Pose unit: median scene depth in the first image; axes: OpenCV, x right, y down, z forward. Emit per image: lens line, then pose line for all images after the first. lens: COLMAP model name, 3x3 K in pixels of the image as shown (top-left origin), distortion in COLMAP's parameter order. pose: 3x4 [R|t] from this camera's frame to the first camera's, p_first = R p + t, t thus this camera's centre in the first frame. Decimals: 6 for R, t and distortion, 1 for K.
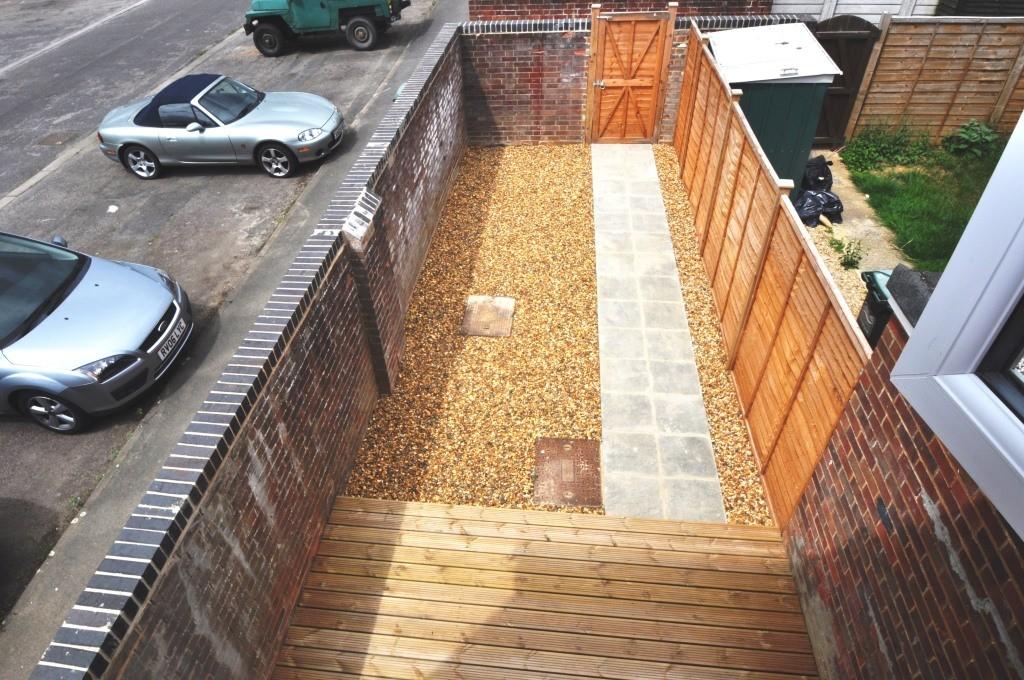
lens RADIAL K [[590.1, 0, 512.0], [0, 590.1, 340.0], [0, 0, 1]] dist [-0.028606, 0.000169]
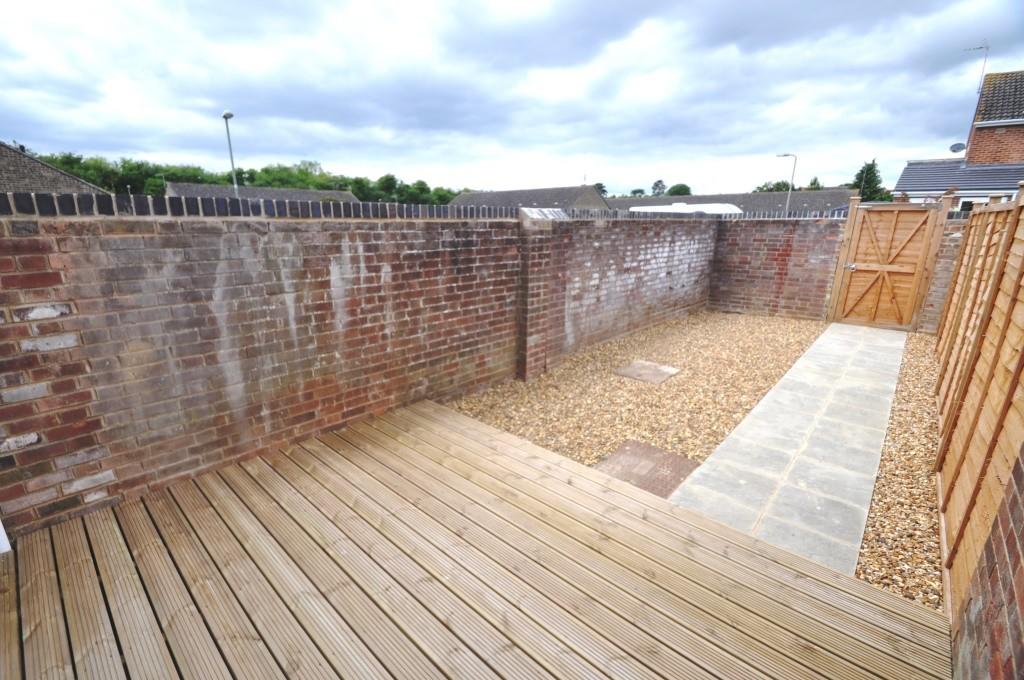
lens RADIAL K [[454.3, 0, 509.9], [0, 454.3, 371.1], [0, 0, 1]] dist [0.000806, -0.016176]
pose [[0.802775, 0.194753, -0.563581, 0.155292], [-0.403936, 0.872869, -0.273743, 0.197090], [0.438620, 0.447405, 0.779385, 0.191708]]
